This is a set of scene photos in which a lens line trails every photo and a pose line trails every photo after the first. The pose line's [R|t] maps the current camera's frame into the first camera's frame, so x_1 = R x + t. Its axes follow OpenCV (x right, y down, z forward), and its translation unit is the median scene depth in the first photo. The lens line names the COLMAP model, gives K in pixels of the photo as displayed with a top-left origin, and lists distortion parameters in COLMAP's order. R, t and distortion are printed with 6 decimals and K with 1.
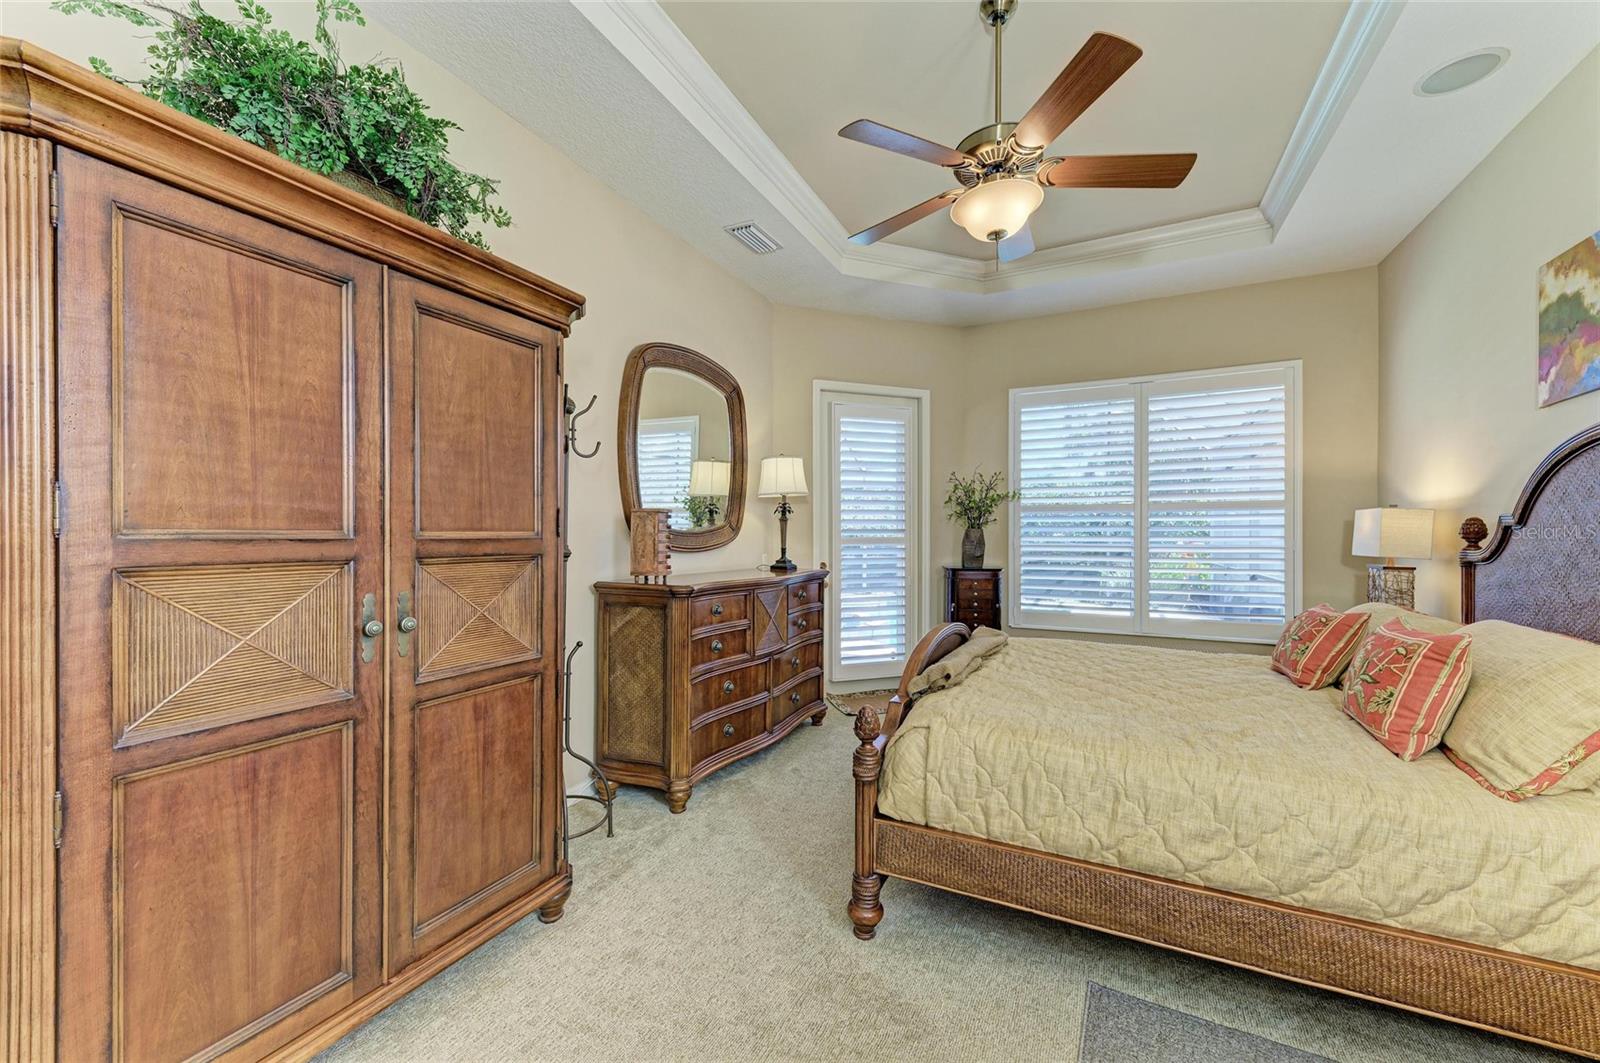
lens RADIAL K [[613.4, 0, 792.2], [0, 613.4, 535.0], [0, 0, 1]] dist [0.012507, -0.002787]
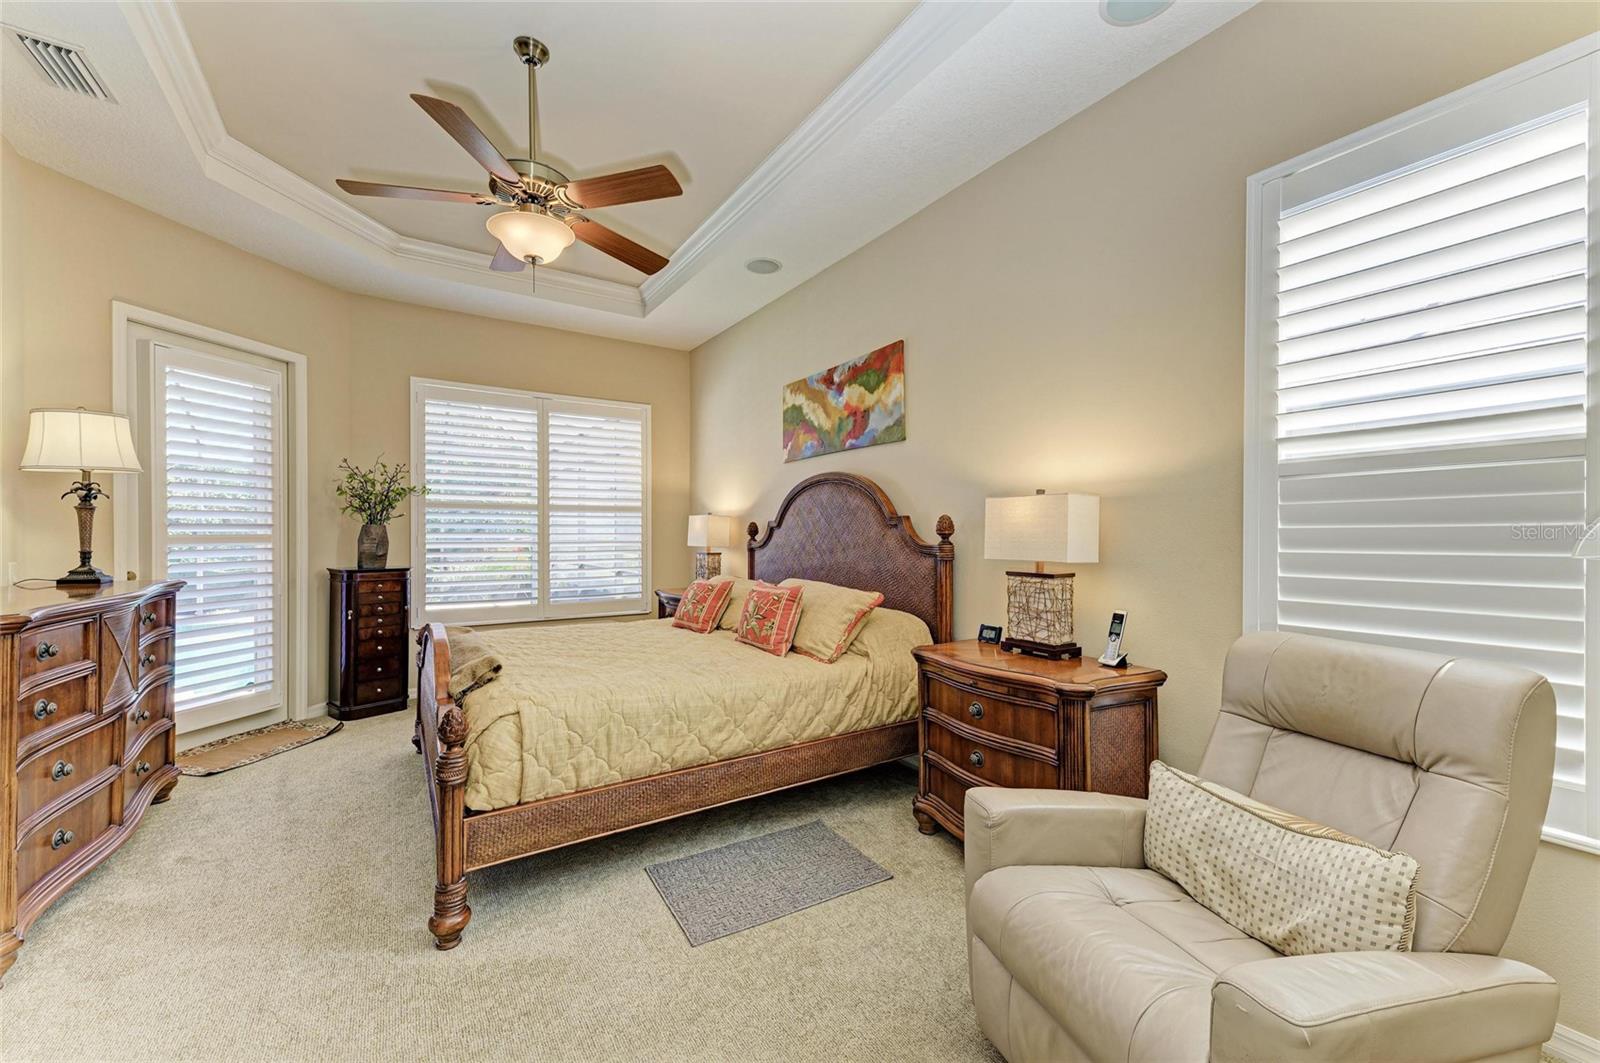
lens RADIAL K [[613.4, 0, 788.2], [0, 613.4, 535.2], [0, 0, 1]] dist [0.012507, -0.002787]
pose [[0.532654, -0.003268, 0.846327, -0.332197], [-0.001532, 0.999987, 0.004826, -0.000827], [-0.846332, -0.003867, 0.532642, 0.024771]]
